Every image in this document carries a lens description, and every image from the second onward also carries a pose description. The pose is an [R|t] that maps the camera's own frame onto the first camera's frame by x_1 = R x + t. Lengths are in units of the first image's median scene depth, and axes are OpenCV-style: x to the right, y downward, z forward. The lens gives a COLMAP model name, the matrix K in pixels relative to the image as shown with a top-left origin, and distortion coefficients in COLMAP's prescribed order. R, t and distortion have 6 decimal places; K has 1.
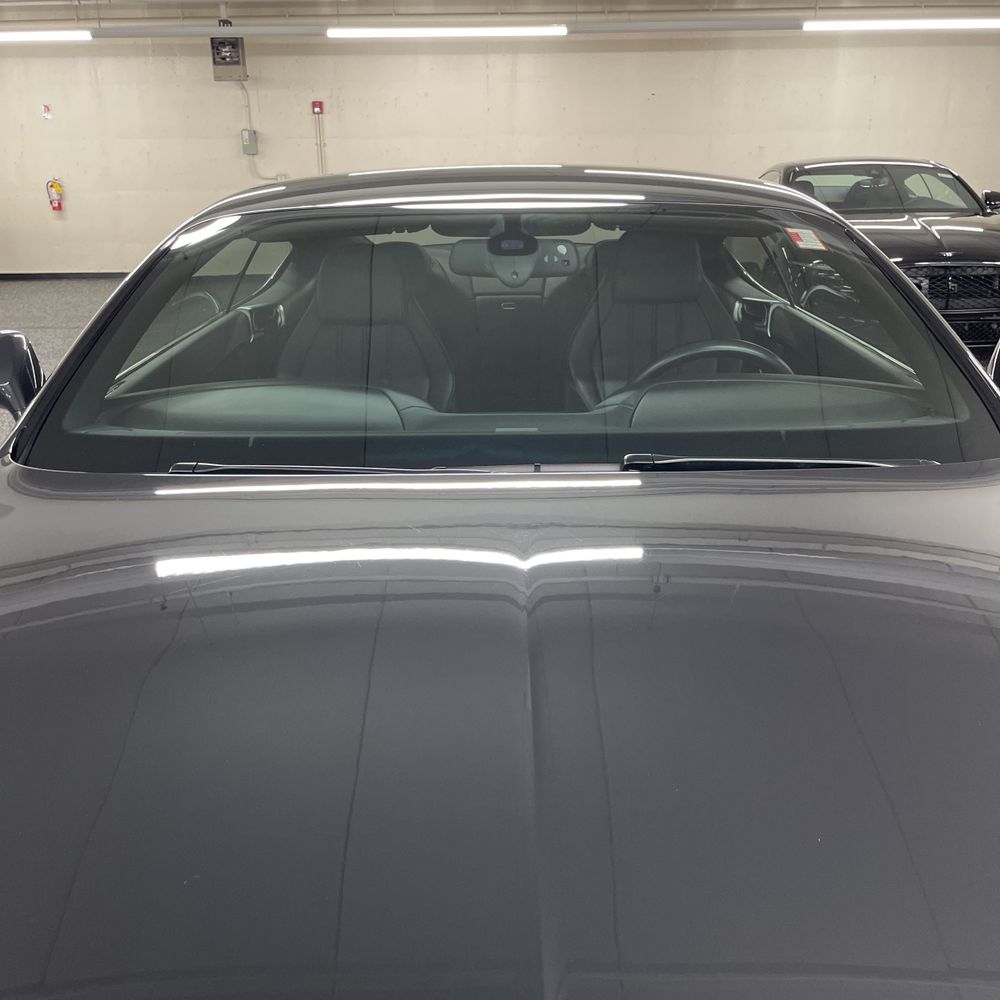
lens RADIAL K [[981.9, 0, 474.7], [0, 981.9, 500.6], [0, 0, 1]] dist [0.093075, -0.120899]
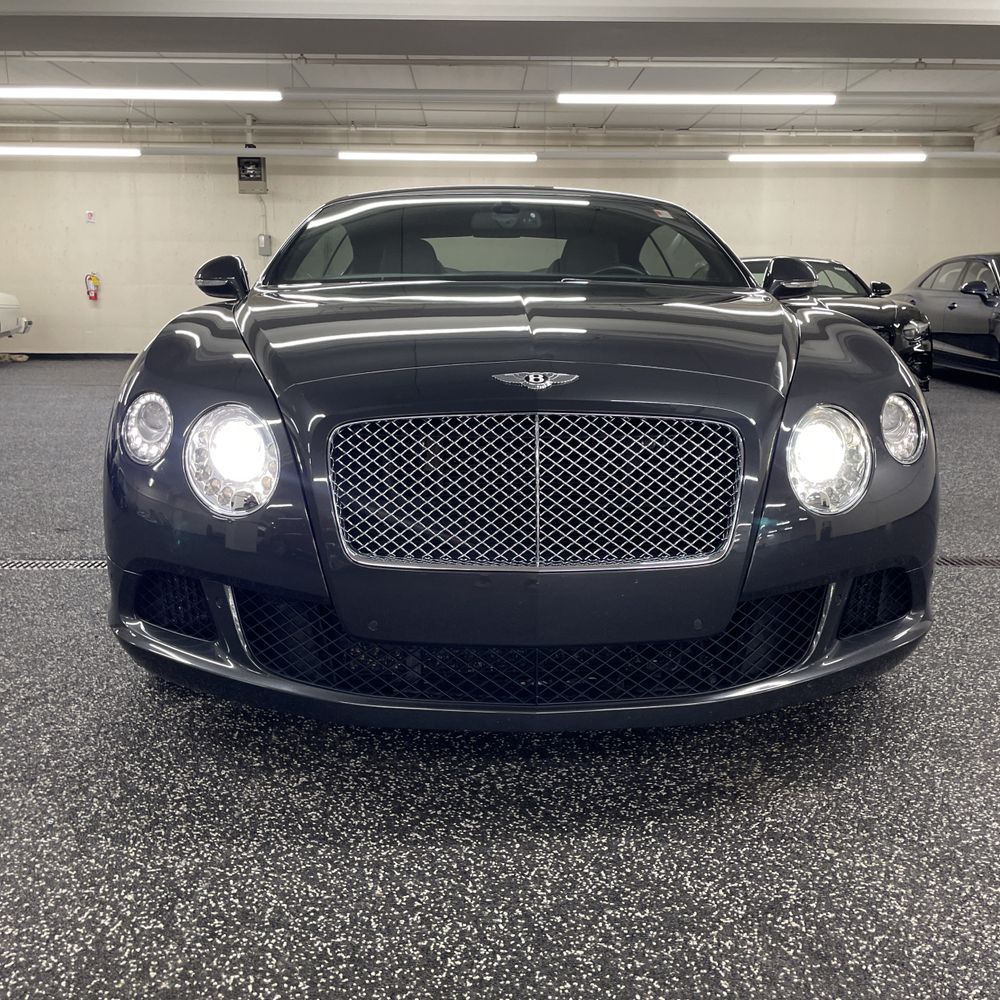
lens RADIAL K [[1023.4, 0, 489.3], [0, 1023.4, 503.1], [0, 0, 1]] dist [0.099175, -0.155345]
pose [[0.999115, 0.005713, 0.041681, -0.014382], [0.000133, 0.990304, -0.138918, 0.111104], [-0.042071, 0.138800, 0.989426, -0.170858]]
